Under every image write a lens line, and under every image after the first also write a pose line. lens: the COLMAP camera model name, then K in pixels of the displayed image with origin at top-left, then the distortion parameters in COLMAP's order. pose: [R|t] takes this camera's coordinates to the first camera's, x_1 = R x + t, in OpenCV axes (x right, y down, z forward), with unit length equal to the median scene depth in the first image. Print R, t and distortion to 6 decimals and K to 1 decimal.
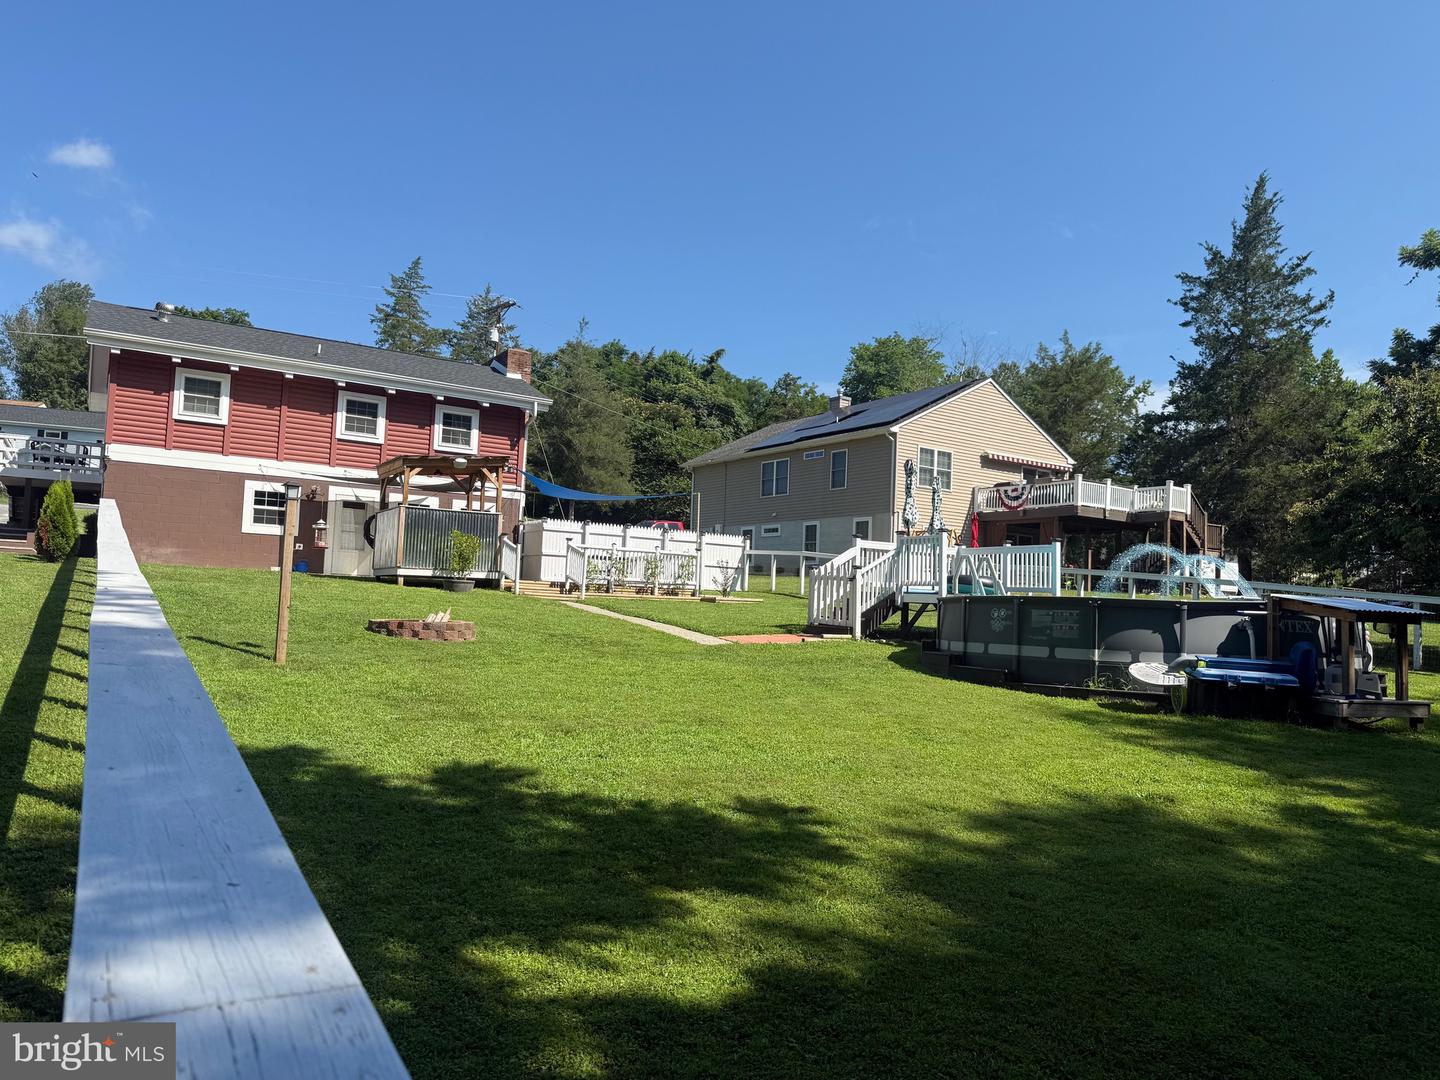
lens RADIAL K [[1001.3, 0, 720.6], [0, 1001.3, 539.4], [0, 0, 1]] dist [0.001117, 0.000163]
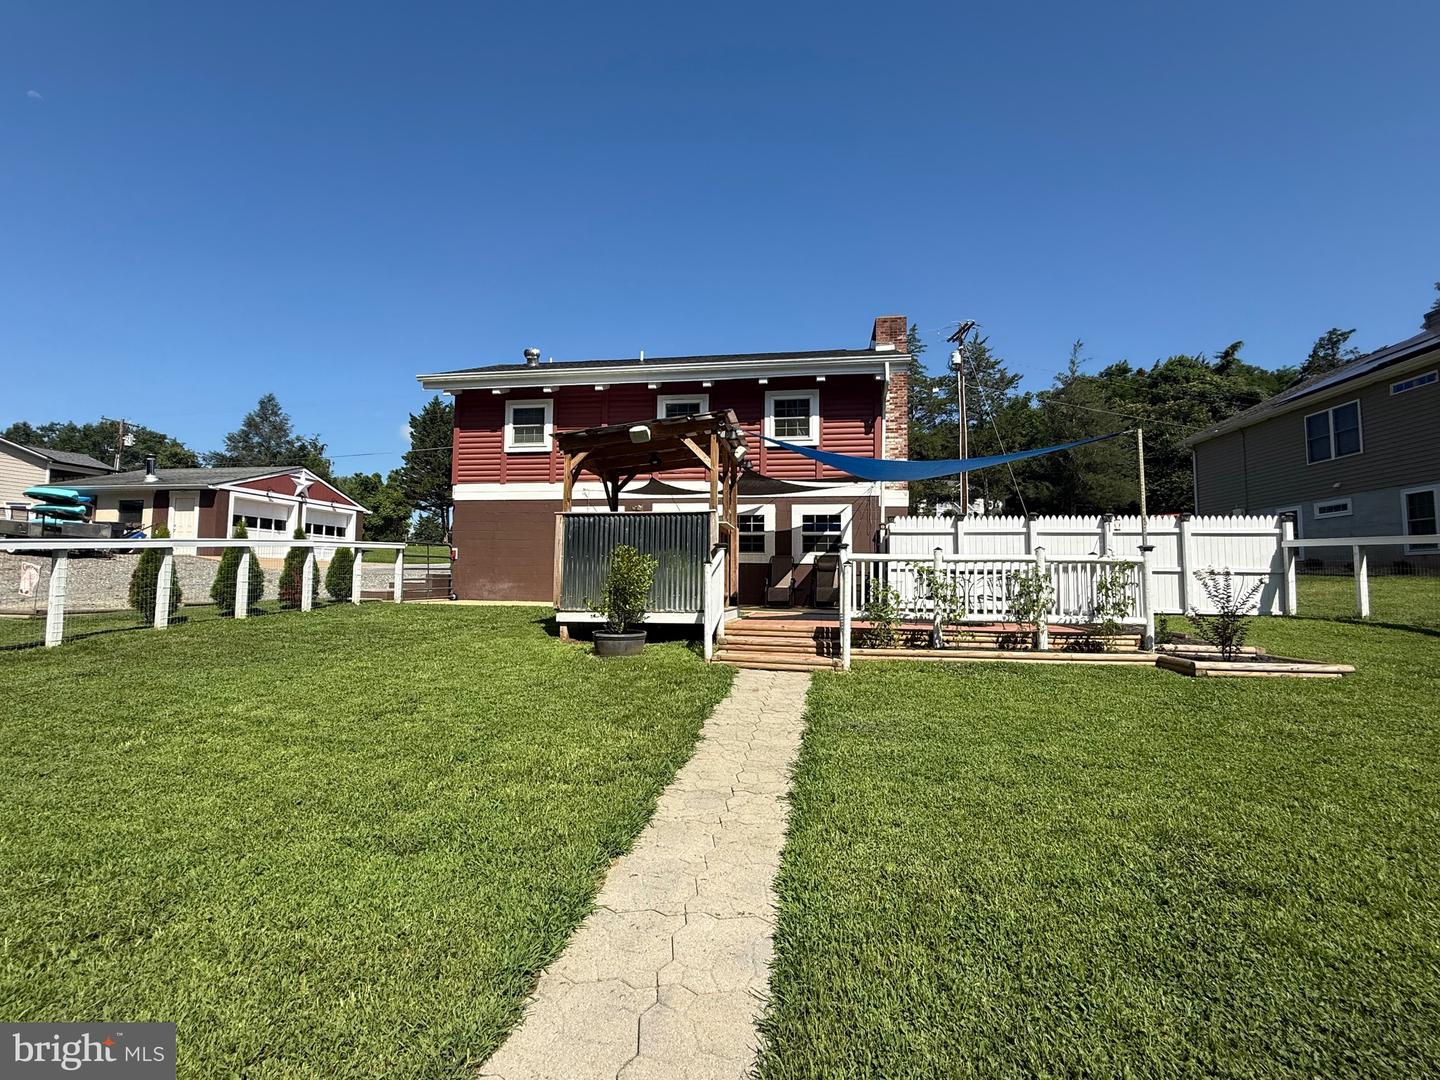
lens RADIAL K [[639.8, 0, 721.5], [0, 639.8, 536.5], [0, 0, 1]] dist [-0.011039, -0.001388]
pose [[0.757022, -0.079556, -0.648528, 0.016566], [0.063900, 0.996816, -0.047691, 0.005077], [0.650257, -0.005338, 0.759695, 0.527850]]
